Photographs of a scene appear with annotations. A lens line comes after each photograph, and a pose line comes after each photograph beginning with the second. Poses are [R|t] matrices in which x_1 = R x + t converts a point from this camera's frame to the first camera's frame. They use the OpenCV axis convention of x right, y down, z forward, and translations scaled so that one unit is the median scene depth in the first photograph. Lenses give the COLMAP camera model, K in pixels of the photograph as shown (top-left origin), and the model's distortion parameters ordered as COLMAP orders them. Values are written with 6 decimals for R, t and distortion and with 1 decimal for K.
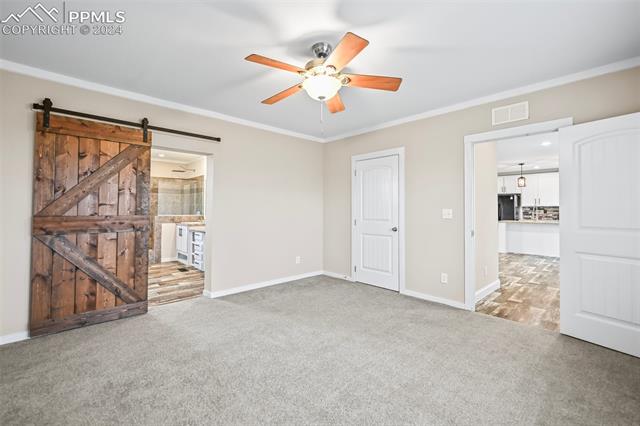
lens RADIAL K [[270.6, 0, 320.0], [0, 270.6, 213.0], [0, 0, 1]] dist [0.000221, -0.000020]
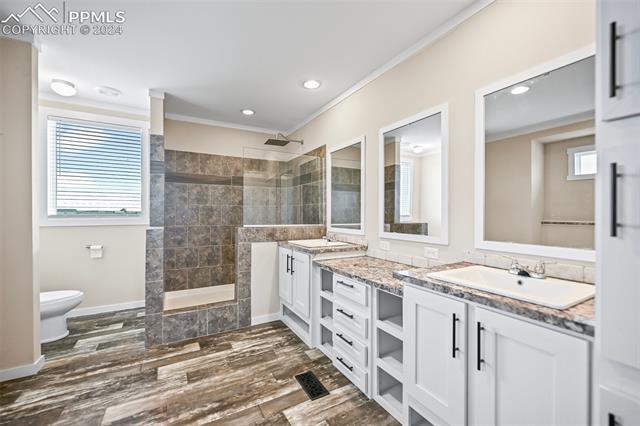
lens RADIAL K [[258.5, 0, 320.0], [0, 258.5, 213.0], [0, 0, 1]] dist [-0.001122, -0.000084]
pose [[0.970455, -0.020666, -0.240394, -0.344972], [0.017923, 0.999747, -0.013590, -0.006711], [0.240614, 0.008880, 0.970580, 0.566634]]
